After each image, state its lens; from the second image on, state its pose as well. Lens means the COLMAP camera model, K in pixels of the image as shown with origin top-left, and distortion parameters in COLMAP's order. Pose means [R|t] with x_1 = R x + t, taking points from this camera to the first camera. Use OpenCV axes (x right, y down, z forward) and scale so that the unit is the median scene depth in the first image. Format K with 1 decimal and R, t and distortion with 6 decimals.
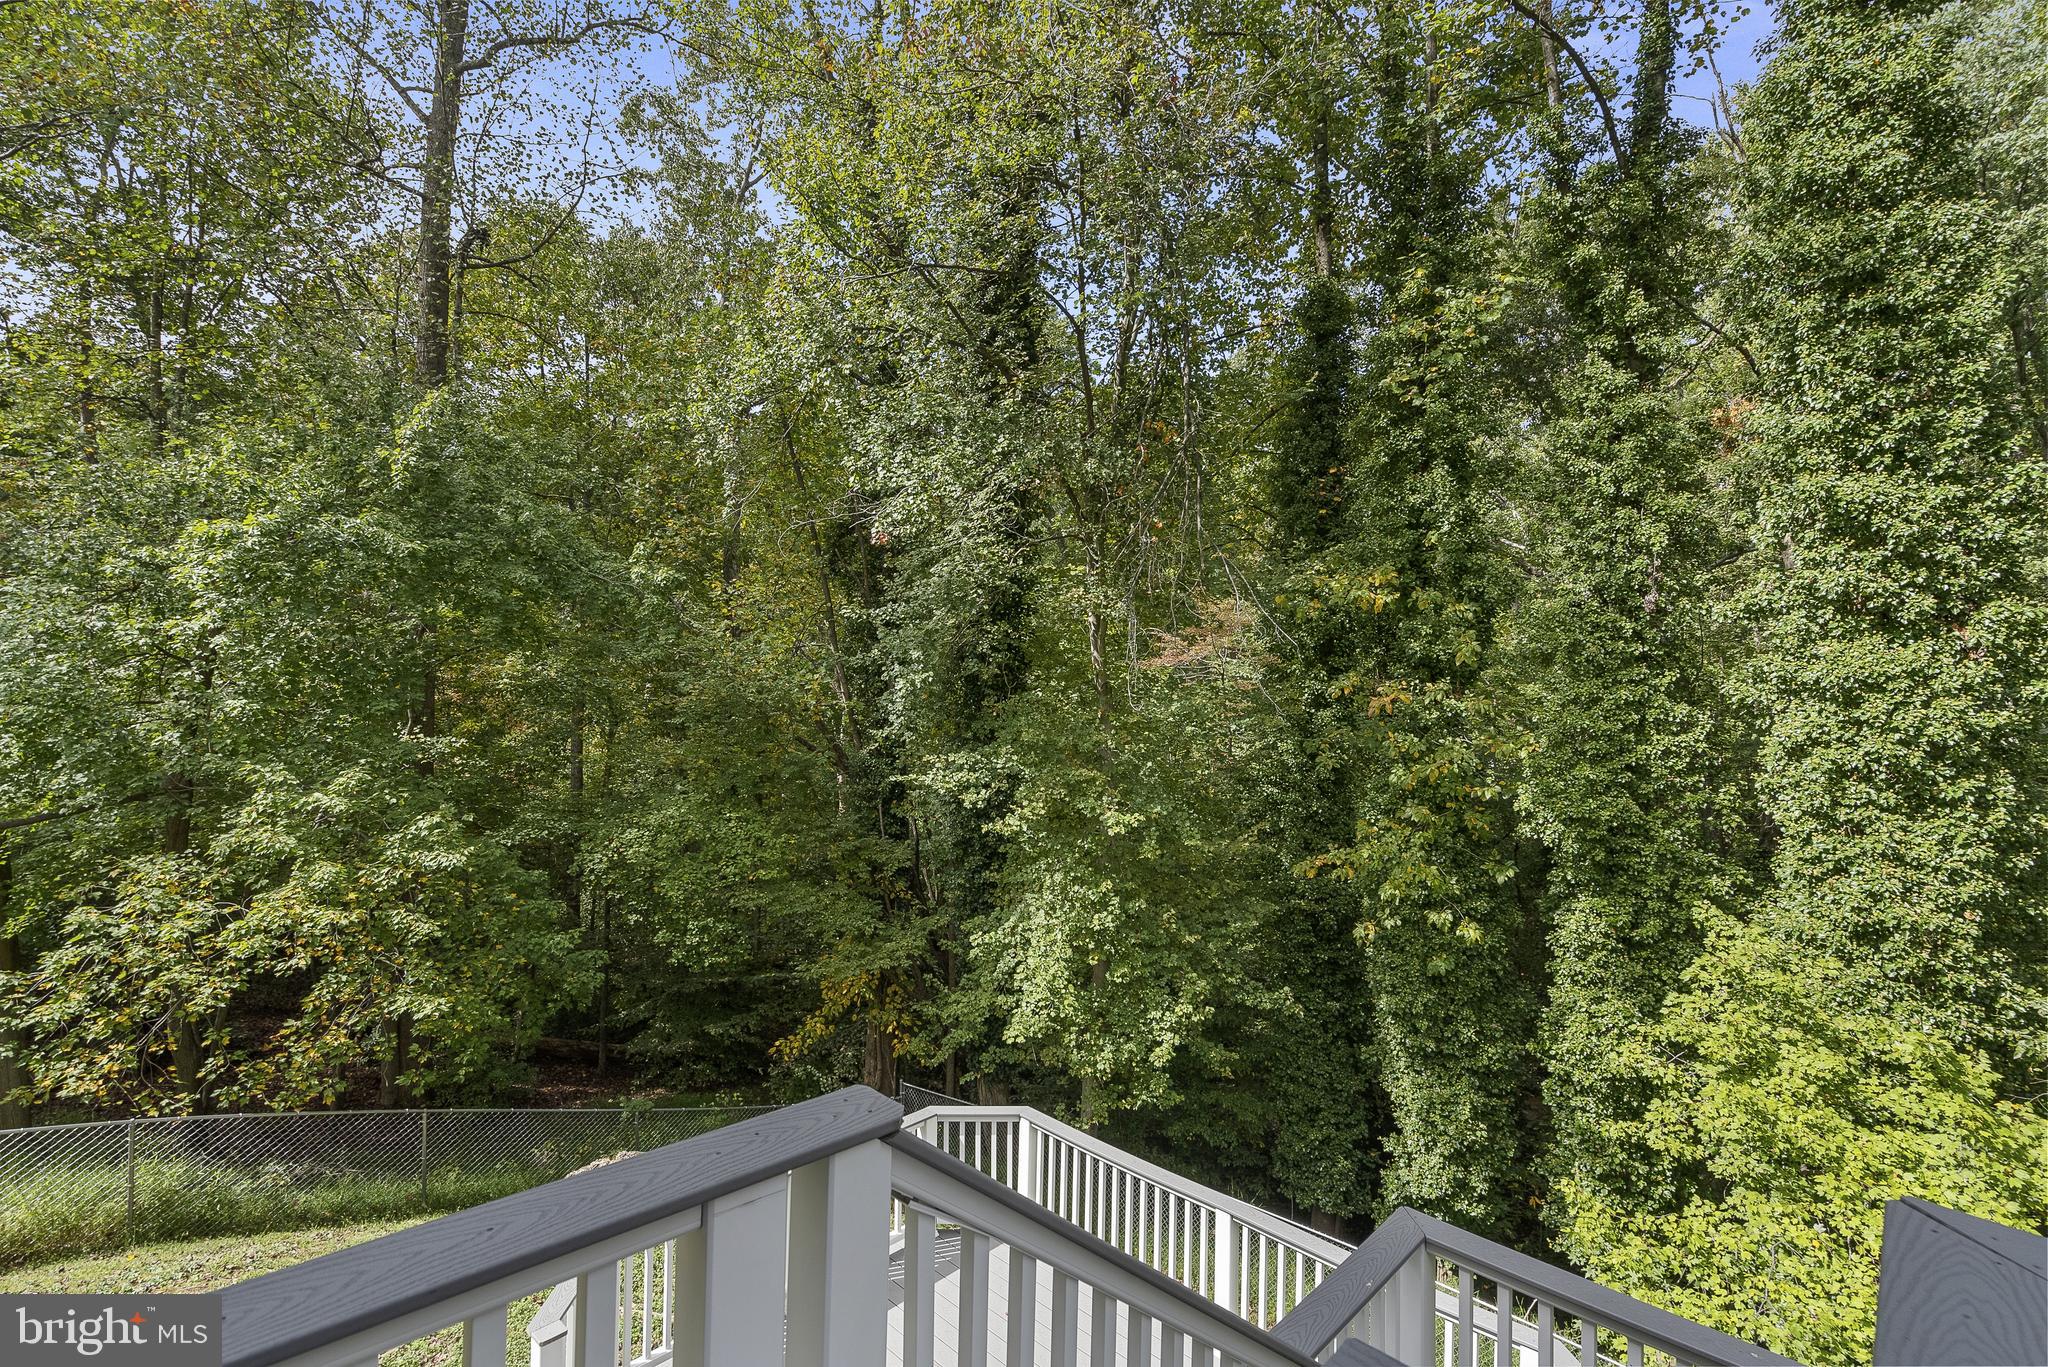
lens RADIAL K [[928.2, 0, 1021.0], [0, 928.2, 693.8], [0, 0, 1]] dist [0.010069, 0.001325]
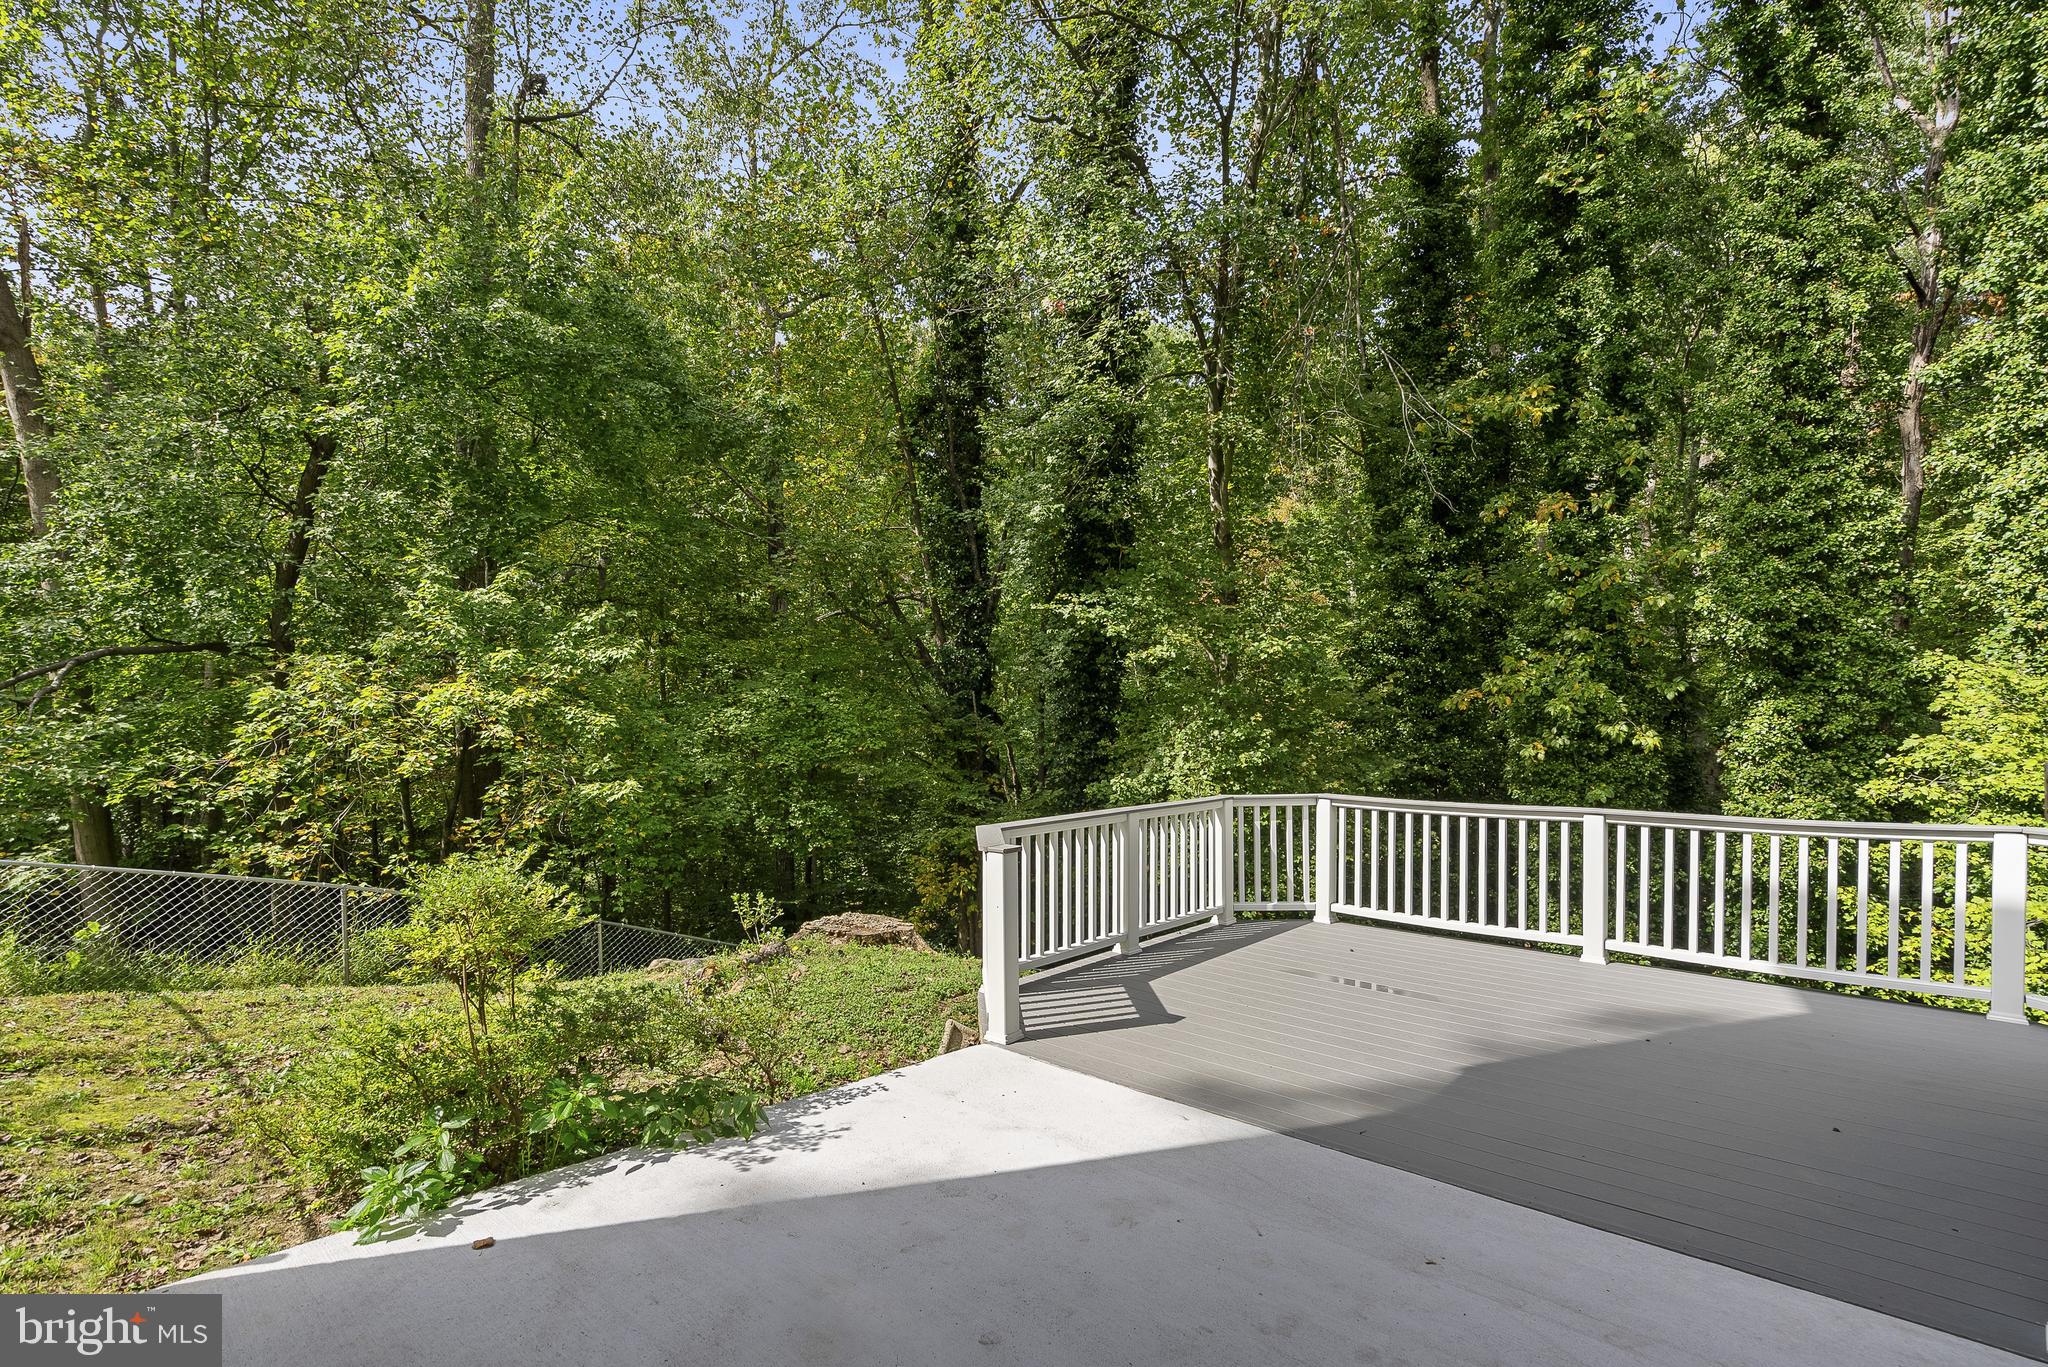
lens RADIAL K [[969.0, 0, 1005.9], [0, 969.0, 740.8], [0, 0, 1]] dist [0.010648, -0.003328]
pose [[0.999596, -0.026519, 0.010220, -0.200930], [0.026134, 0.999007, 0.036088, 0.209897], [-0.011167, -0.035807, 0.999296, -0.001487]]
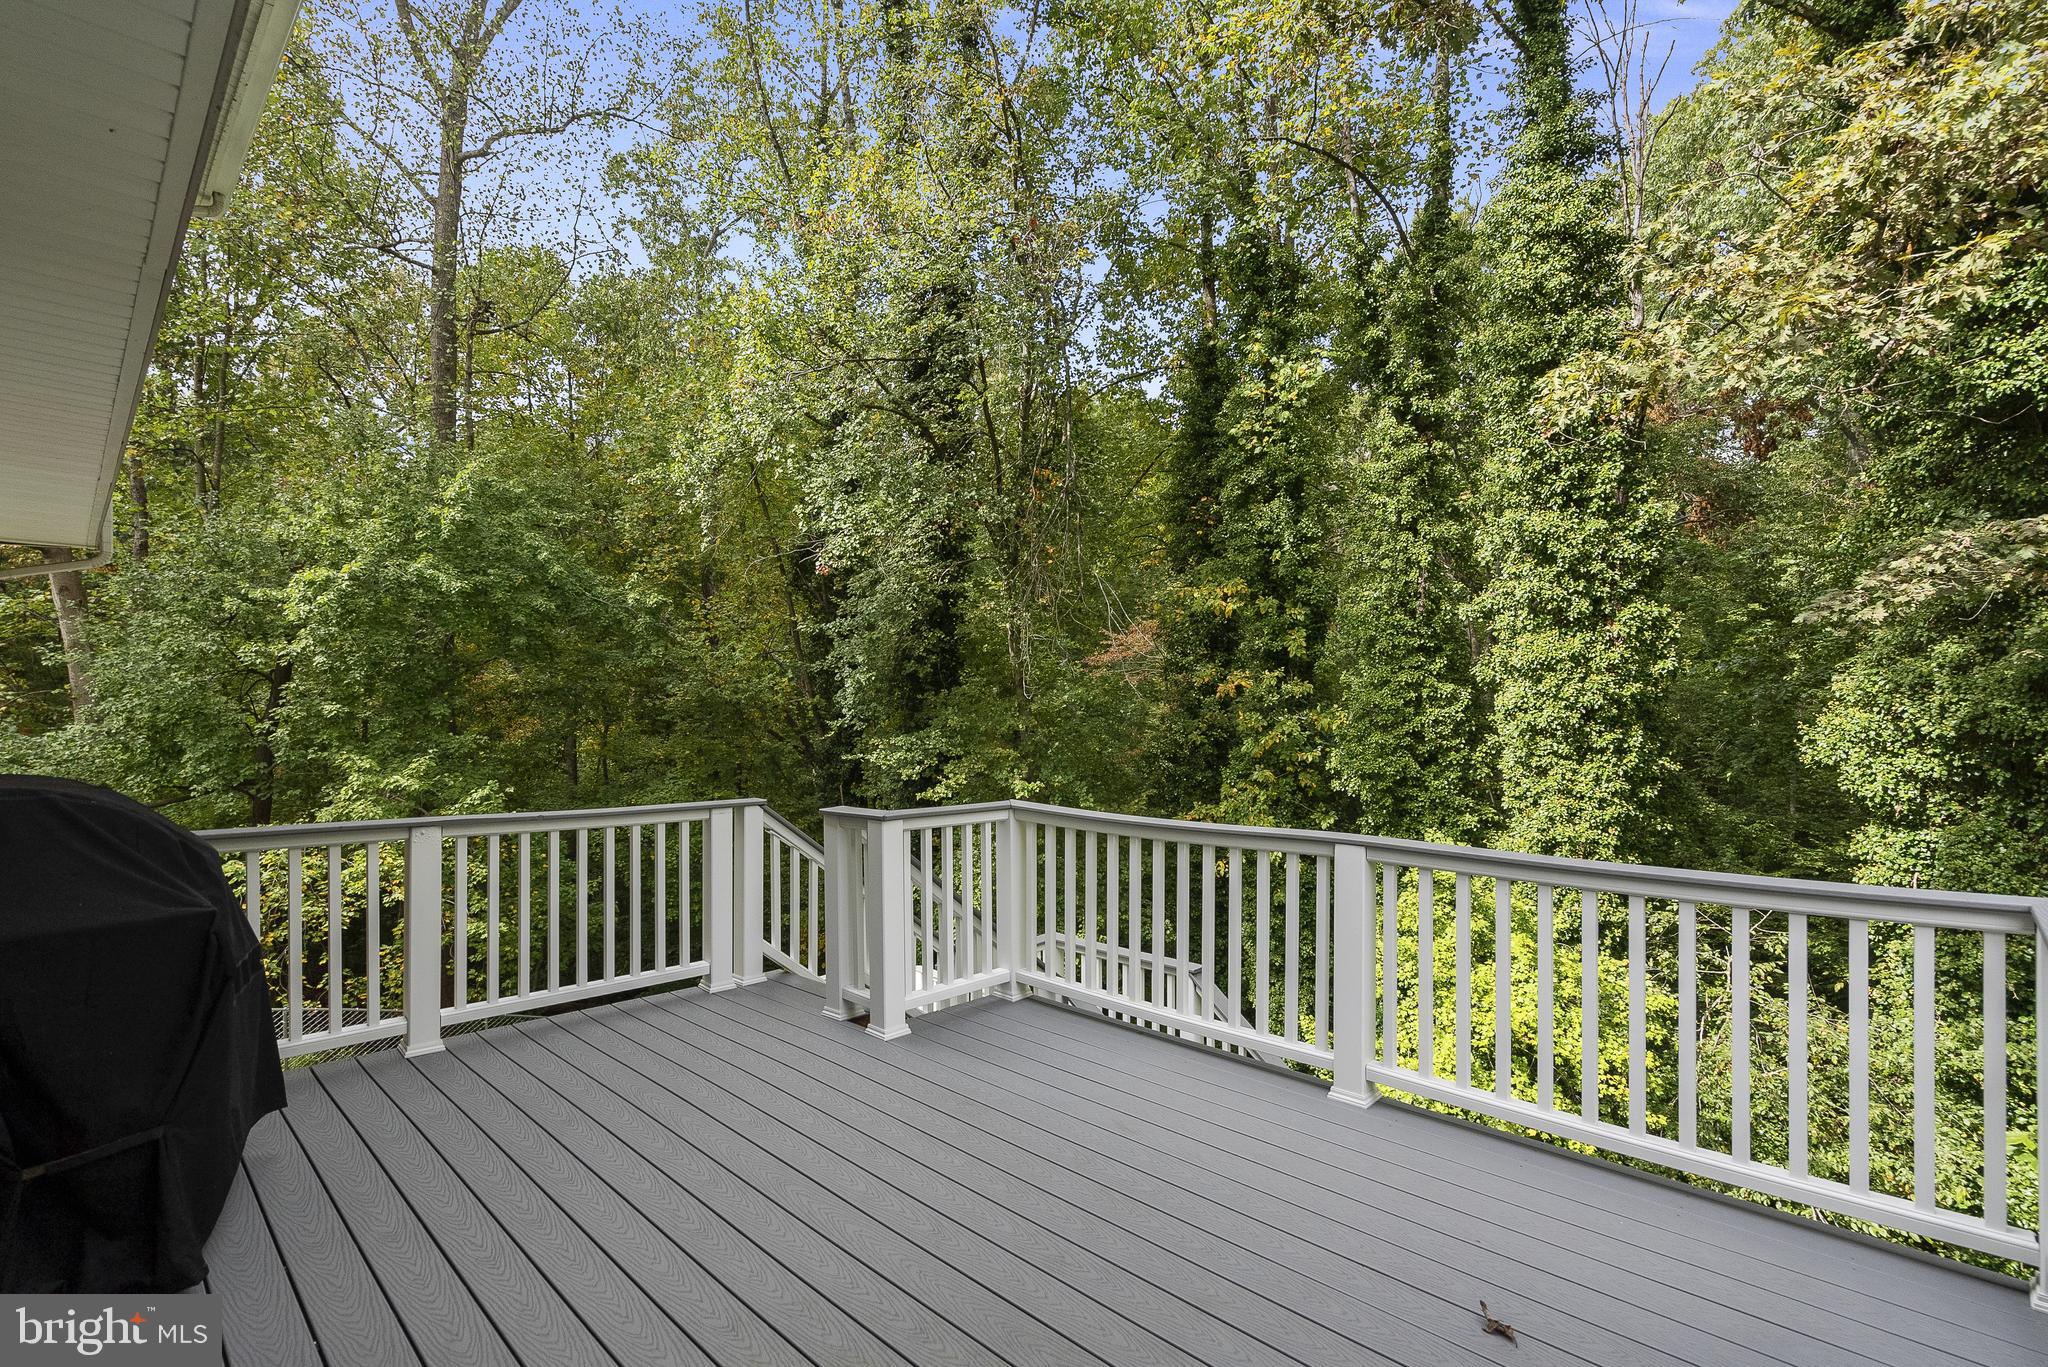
lens RADIAL K [[928.2, 0, 1022.0], [0, 928.2, 696.7], [0, 0, 1]] dist [0.010069, 0.001325]
pose [[0.999599, -0.022493, 0.017184, 0.093021], [0.022403, 0.999734, 0.005417, 0.008506], [-0.017302, -0.005029, 0.999838, -0.282052]]
